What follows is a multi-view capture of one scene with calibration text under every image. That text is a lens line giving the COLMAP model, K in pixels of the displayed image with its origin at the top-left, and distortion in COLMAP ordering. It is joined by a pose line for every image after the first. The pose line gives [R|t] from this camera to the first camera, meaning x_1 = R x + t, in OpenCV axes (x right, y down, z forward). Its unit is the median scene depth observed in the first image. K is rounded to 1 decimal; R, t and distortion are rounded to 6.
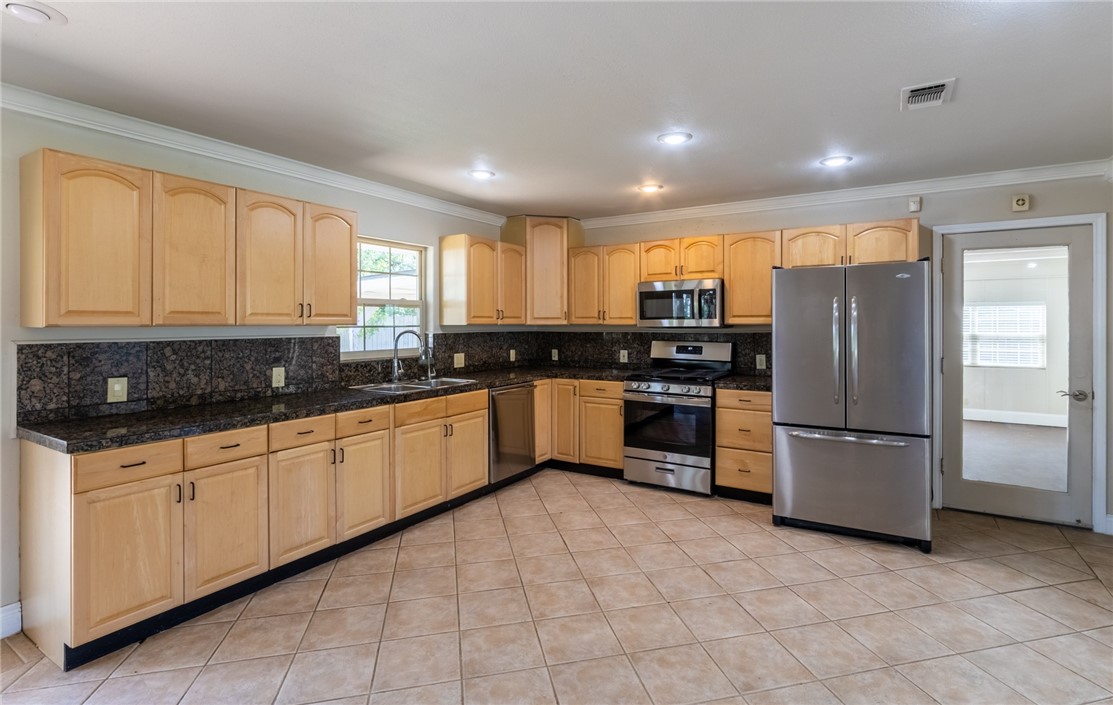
lens RADIAL K [[536.3, 0, 579.8], [0, 536.3, 320.6], [0, 0, 1]] dist [0.001661, -0.002030]
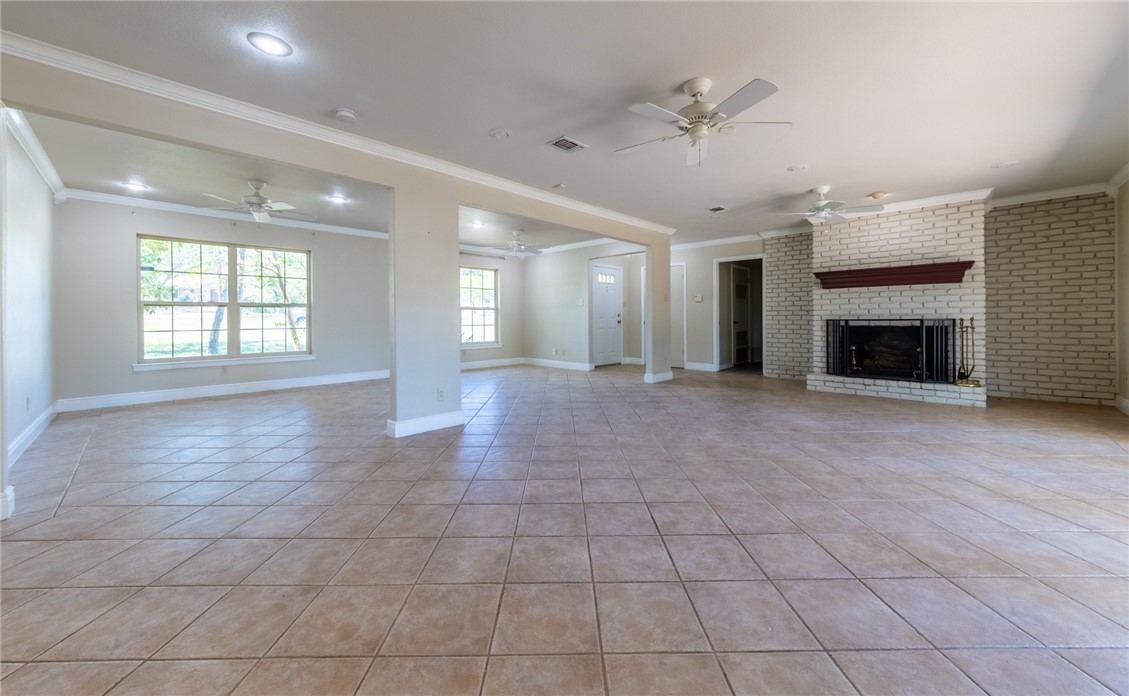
lens RADIAL K [[414.5, 0, 568.0], [0, 414.5, 318.7], [0, 0, 1]] dist [-0.007307, 0.000301]
pose [[-0.973888, 0.006946, 0.226924, -0.171192], [0.006390, 0.999975, -0.003185, 0.106370], [-0.226941, -0.001652, -0.973907, 0.876512]]
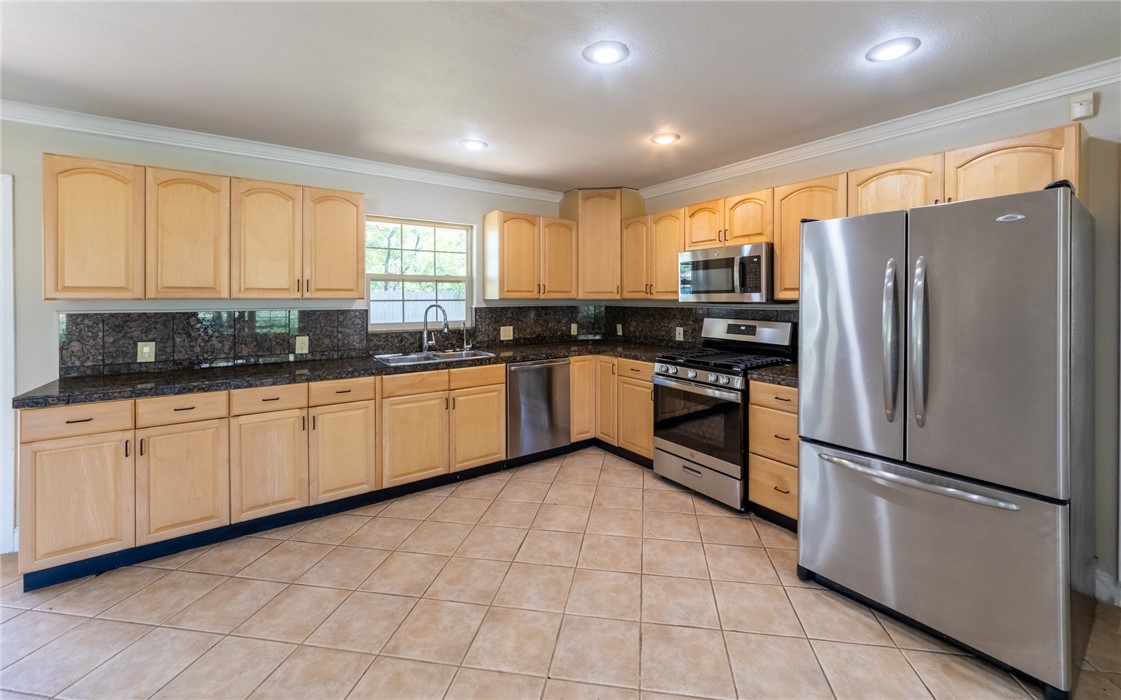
lens RADIAL K [[450.8, 0, 581.2], [0, 450.8, 297.9], [0, 0, 1]] dist [-0.002621, 0.001538]
pose [[0.922306, 0.002226, -0.386455, 0.312706], [-0.000134, 0.999985, 0.005442, 0.001038], [0.386461, -0.004967, 0.922292, 0.317841]]
